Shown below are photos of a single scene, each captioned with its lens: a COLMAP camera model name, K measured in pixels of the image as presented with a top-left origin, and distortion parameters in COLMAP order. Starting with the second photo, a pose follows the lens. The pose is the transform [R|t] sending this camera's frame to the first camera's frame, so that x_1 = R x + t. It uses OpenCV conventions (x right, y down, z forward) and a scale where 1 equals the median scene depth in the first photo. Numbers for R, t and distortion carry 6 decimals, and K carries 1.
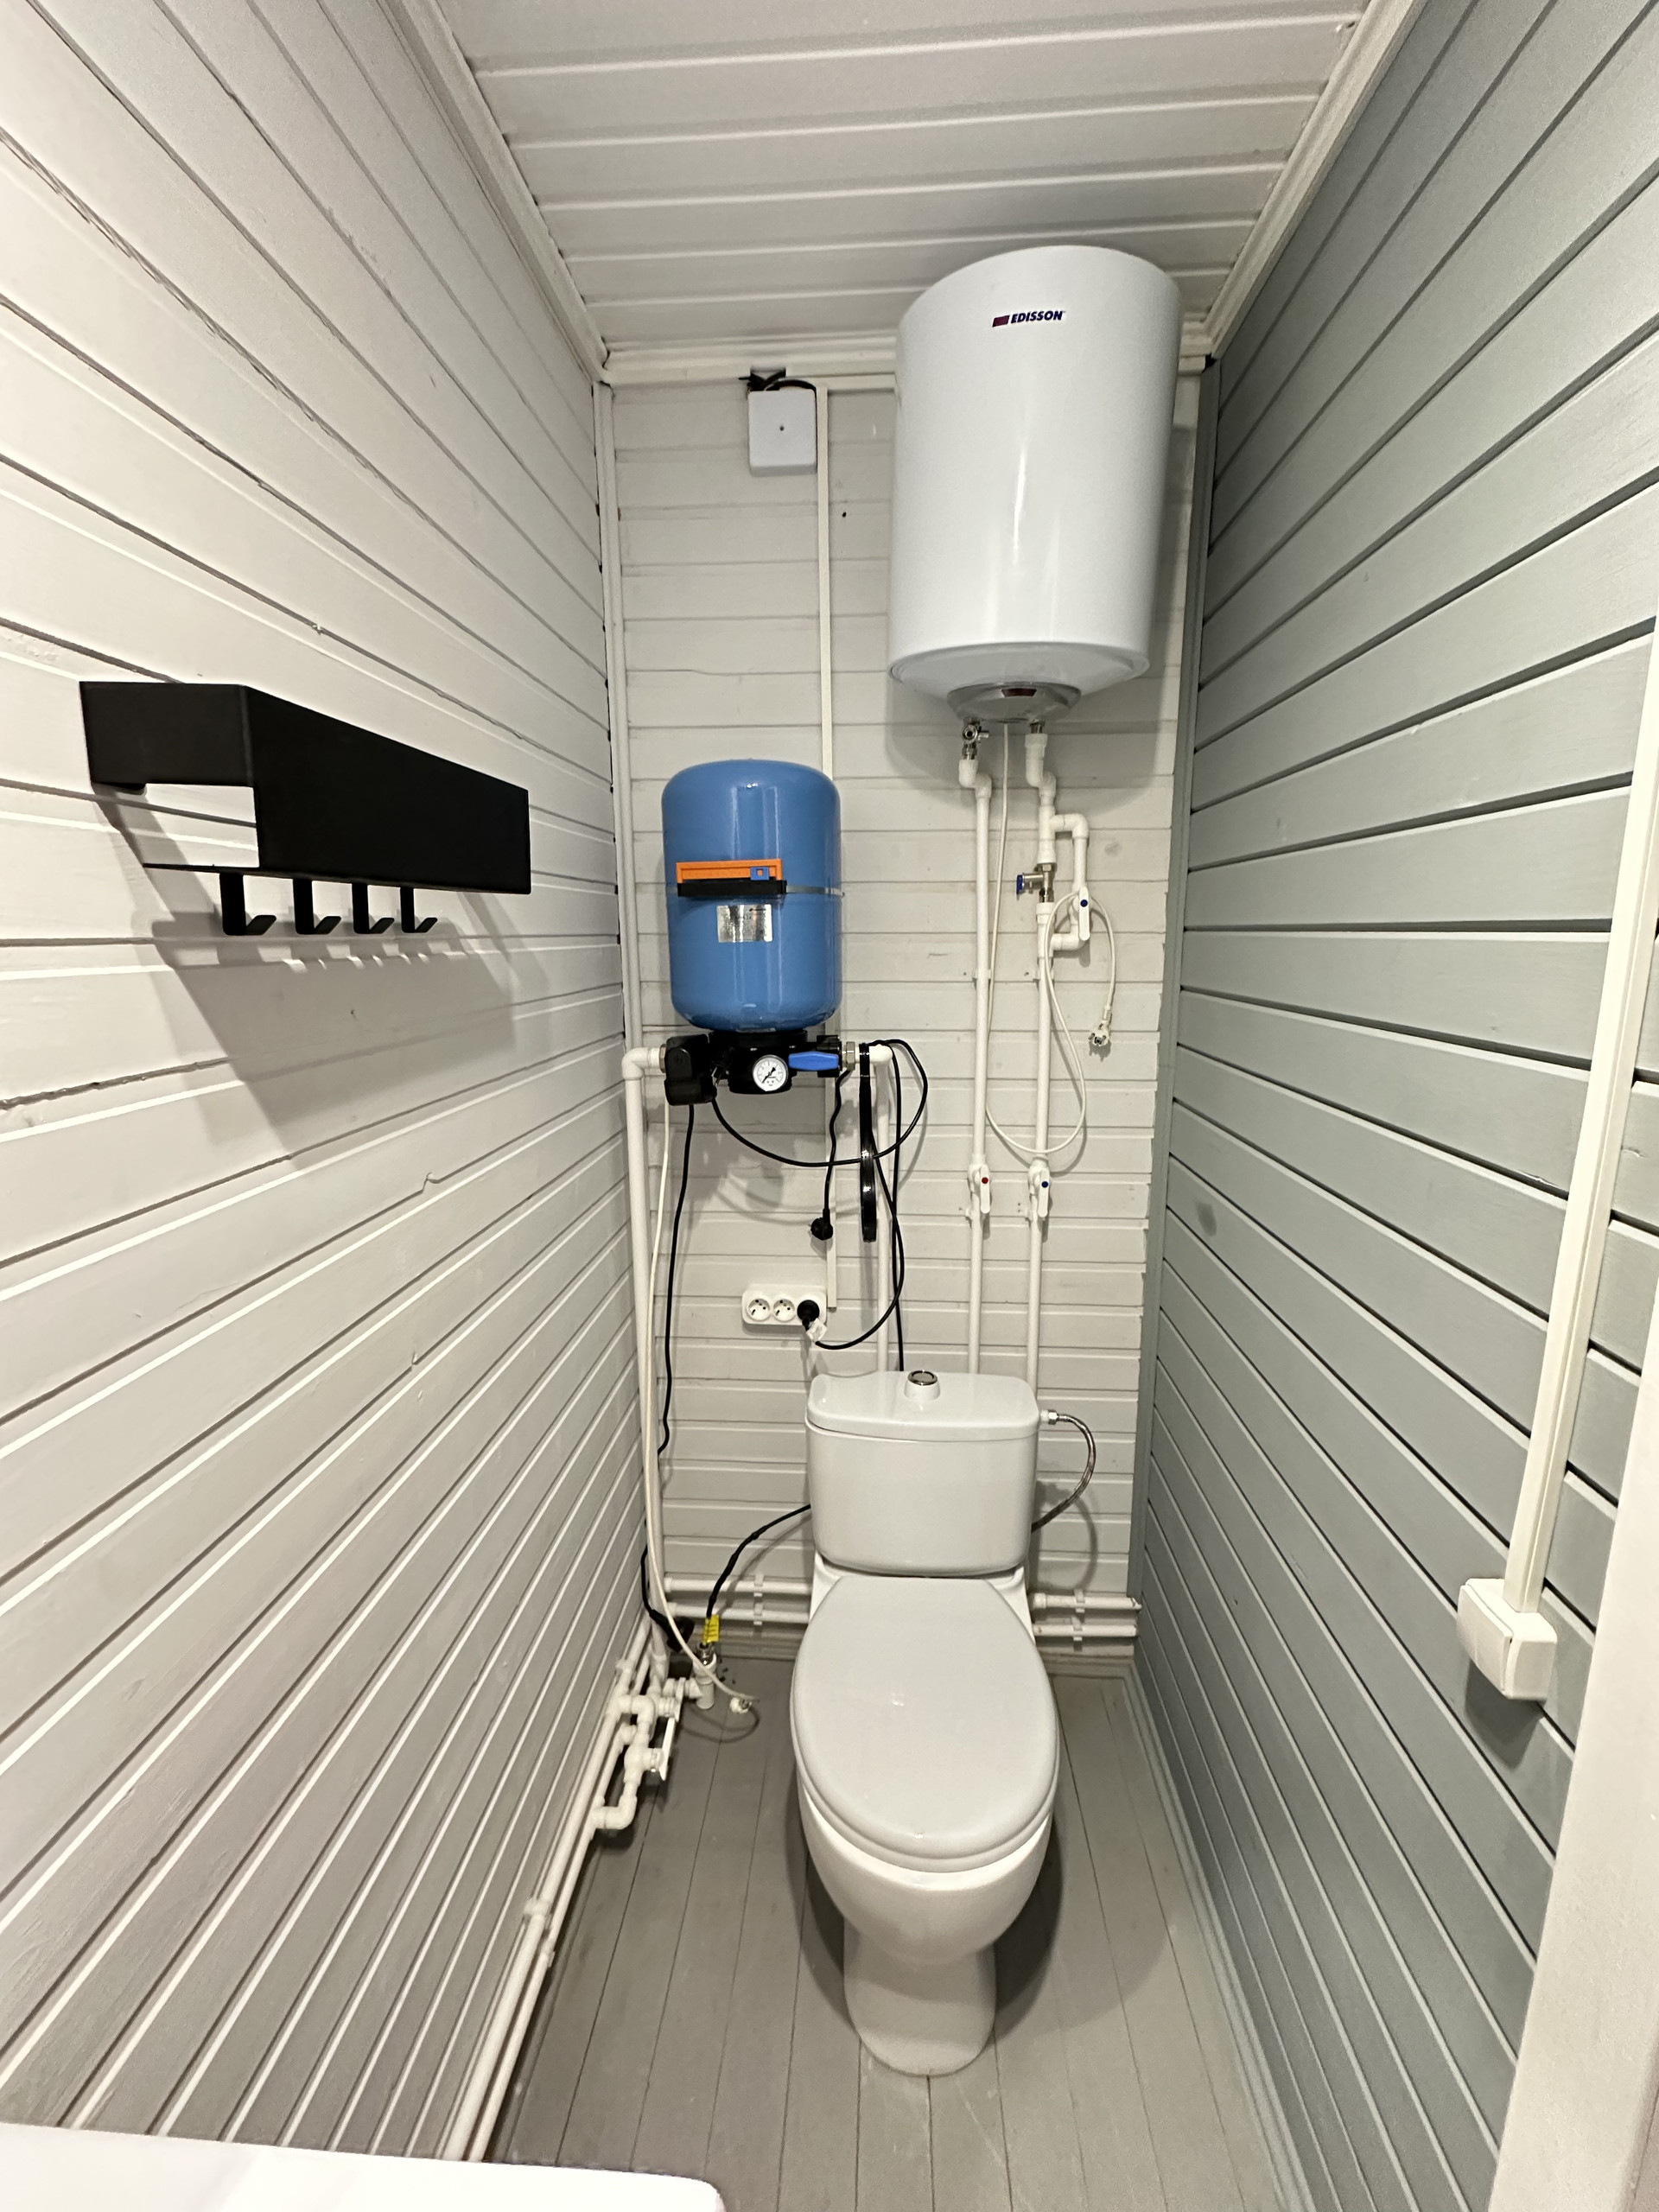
lens RADIAL K [[883.1, 0, 829.5], [0, 883.1, 1106.0], [0, 0, 1]] dist [-0.009711, 0.004452]
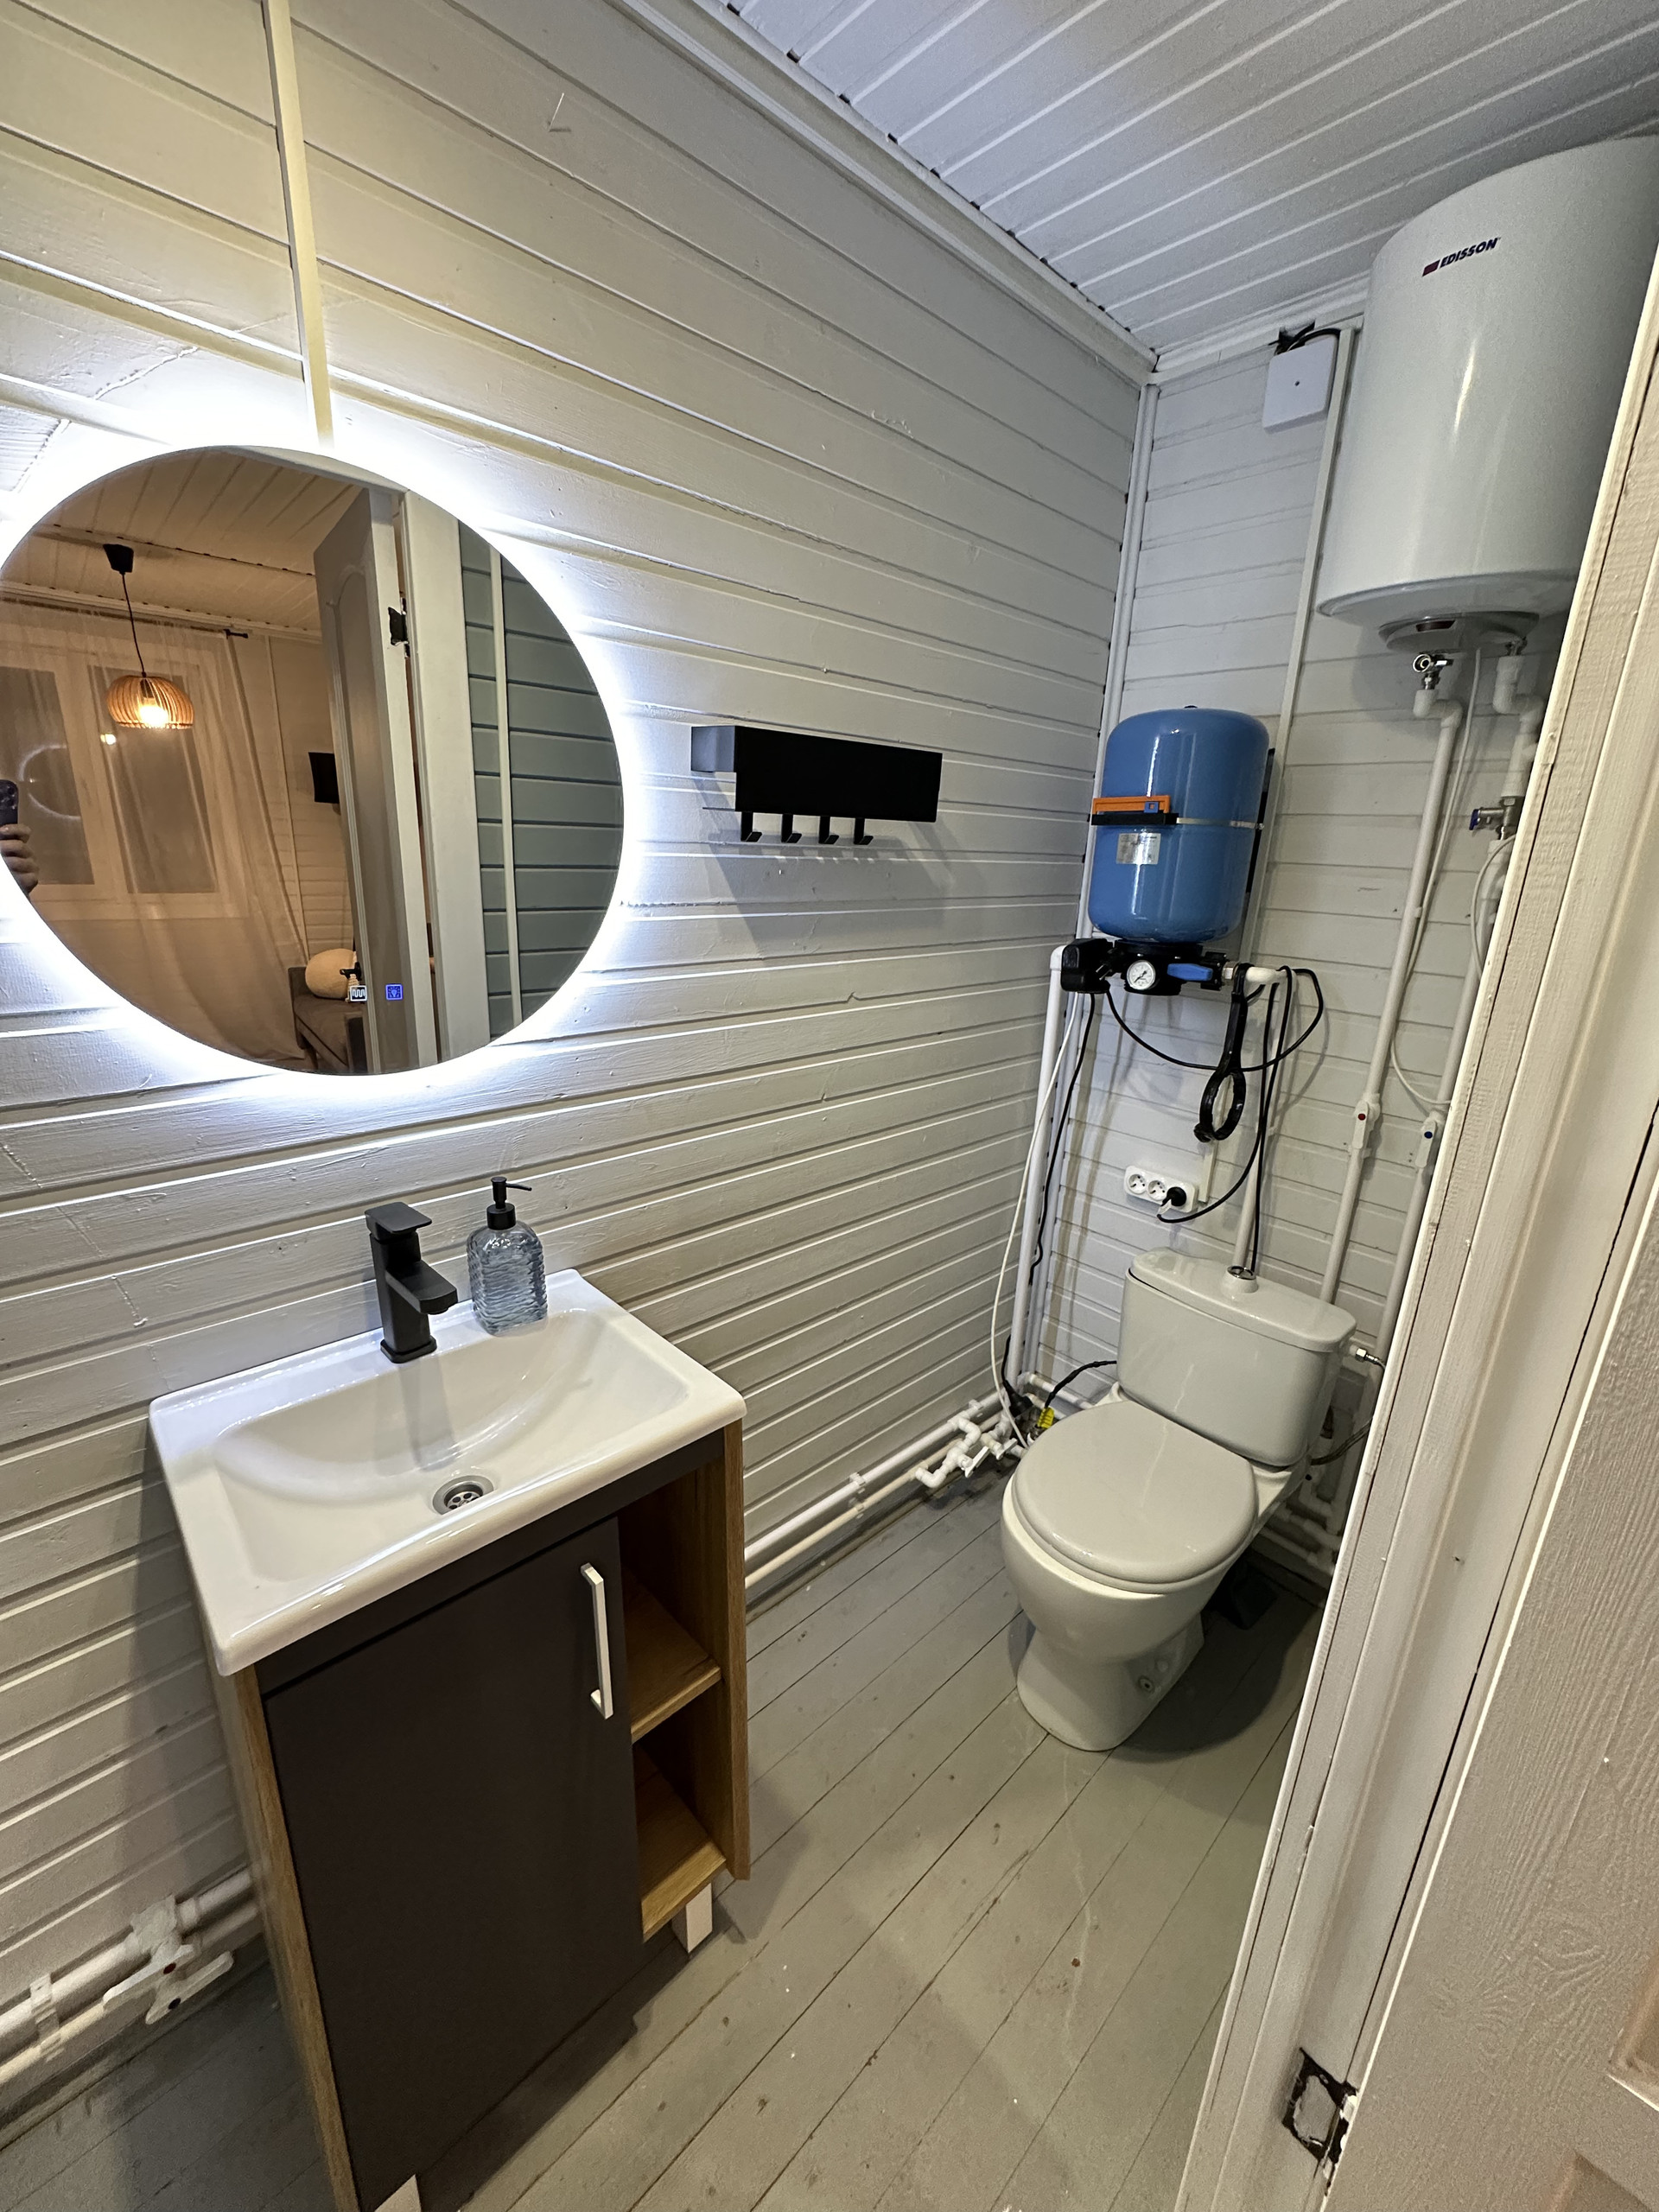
lens RADIAL K [[883.1, 0, 829.5], [0, 883.1, 1106.0], [0, 0, 1]] dist [-0.009711, 0.004452]
pose [[0.730419, 0.226730, -0.644269, 0.417490], [-0.171604, 0.973955, 0.148202, 0.030441], [0.661091, 0.002310, 0.750303, -0.183326]]
